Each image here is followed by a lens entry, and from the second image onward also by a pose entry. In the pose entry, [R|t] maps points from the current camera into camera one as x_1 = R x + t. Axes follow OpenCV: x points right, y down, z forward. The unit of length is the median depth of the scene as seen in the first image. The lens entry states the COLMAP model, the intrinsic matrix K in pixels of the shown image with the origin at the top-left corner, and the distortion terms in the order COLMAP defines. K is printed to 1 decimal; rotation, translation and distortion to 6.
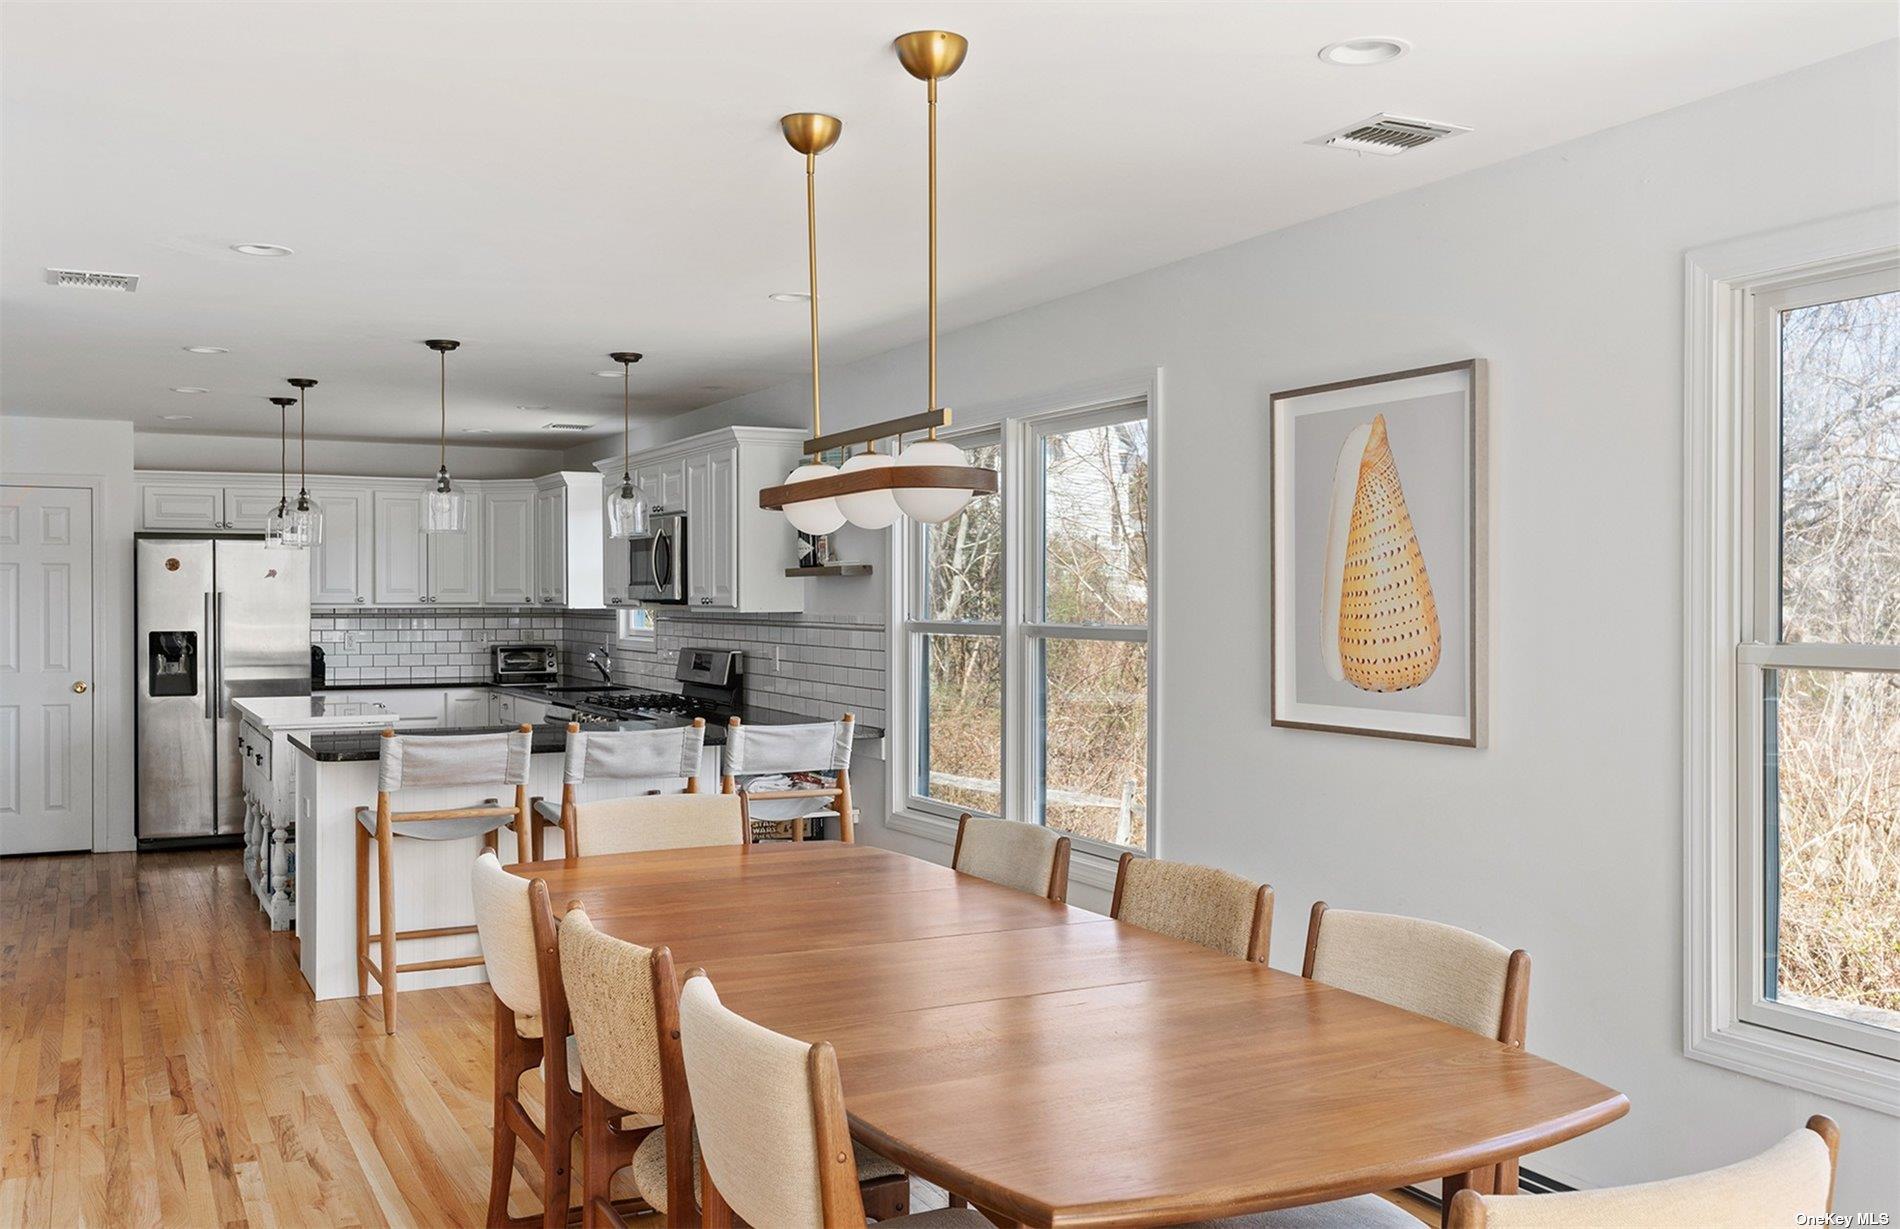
lens RADIAL K [[1682.9, 0, 951.6], [0, 1682.9, 609.9], [0, 0, 1]] dist [0.012045, -0.006633]
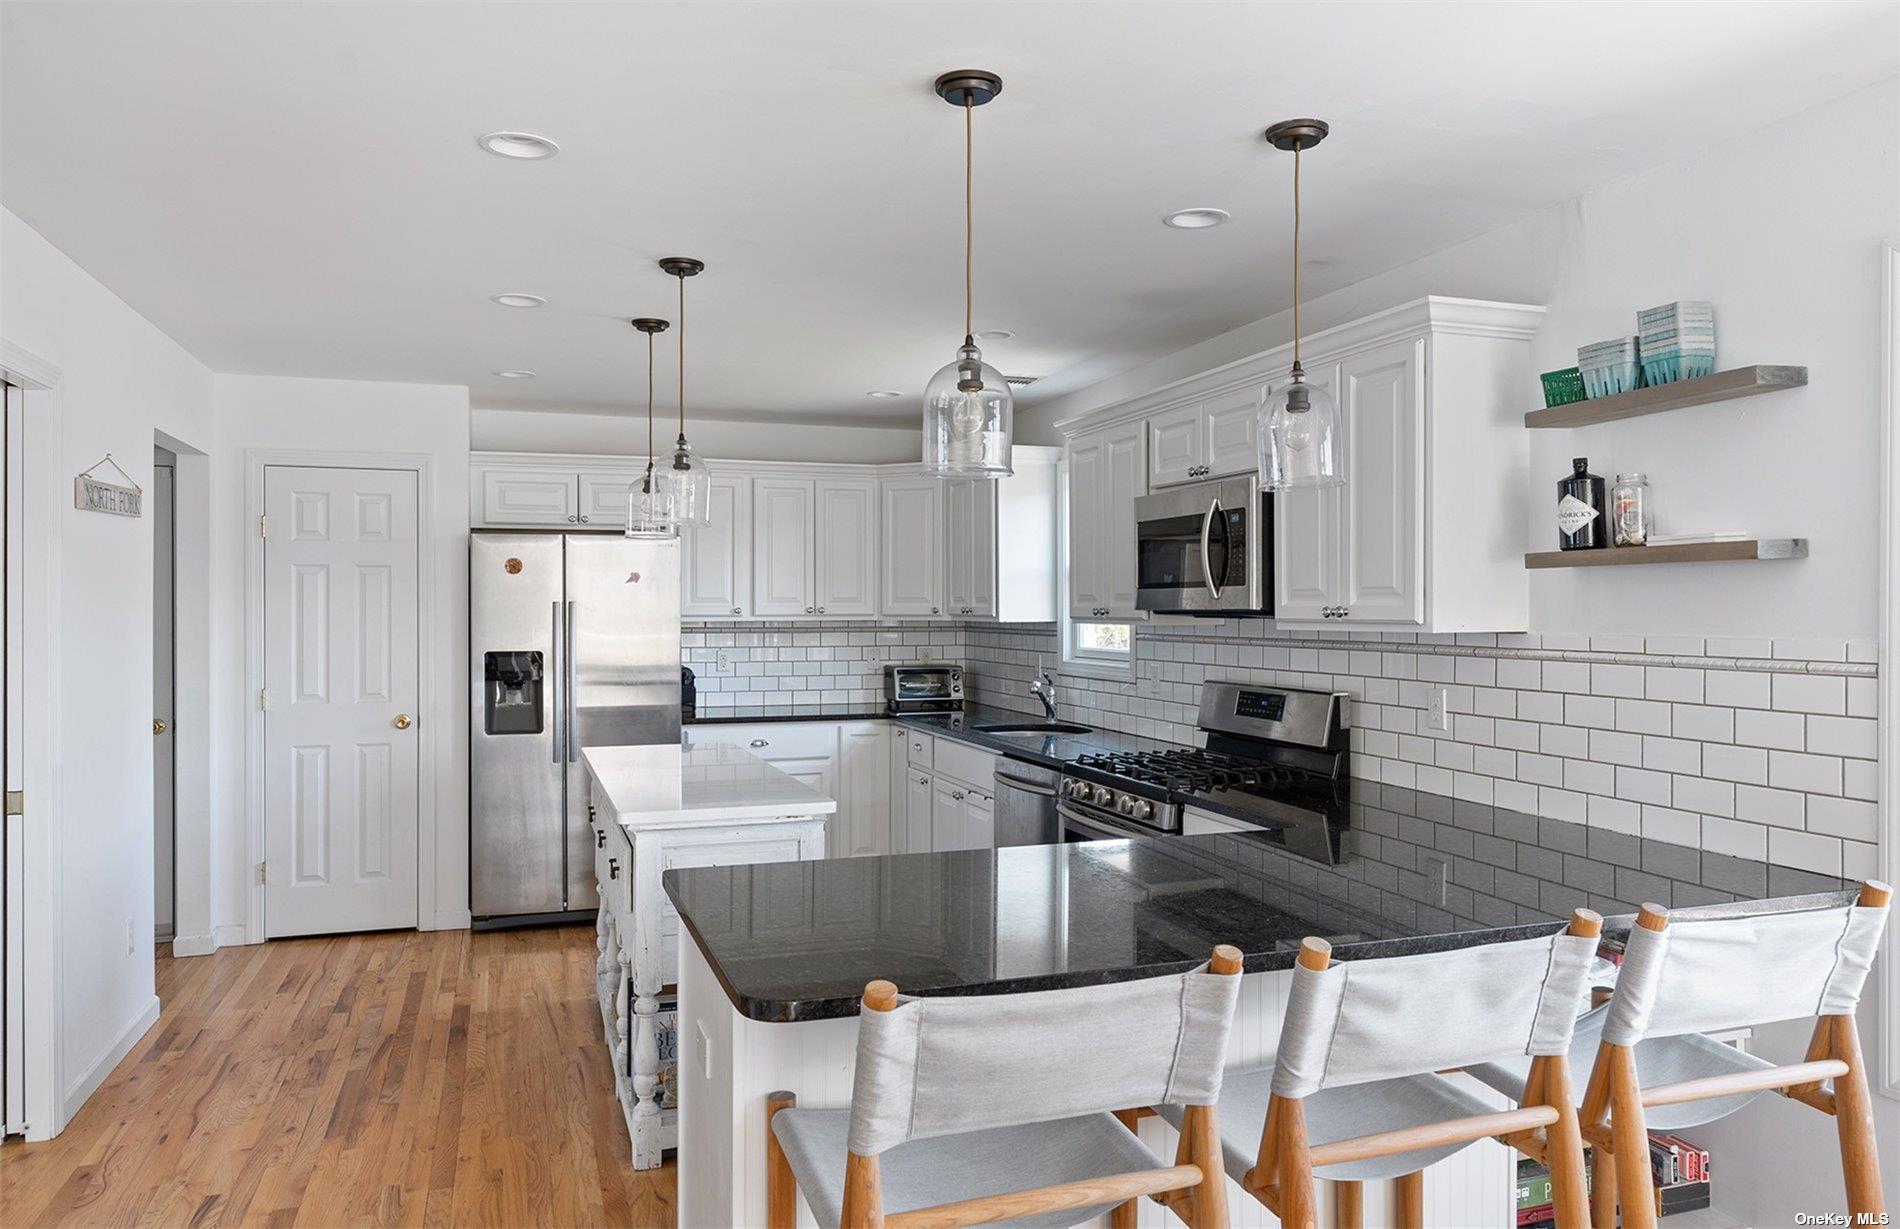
lens RADIAL K [[1261.1, 0, 946.7], [0, 1261.1, 610.6], [0, 0, 1]] dist [0.006283, 0.002142]
pose [[0.990214, -0.000588, -0.139558, -0.178364], [-0.000369, 0.999977, -0.006832, -0.002251], [0.139559, 0.006817, 0.990190, 0.441758]]
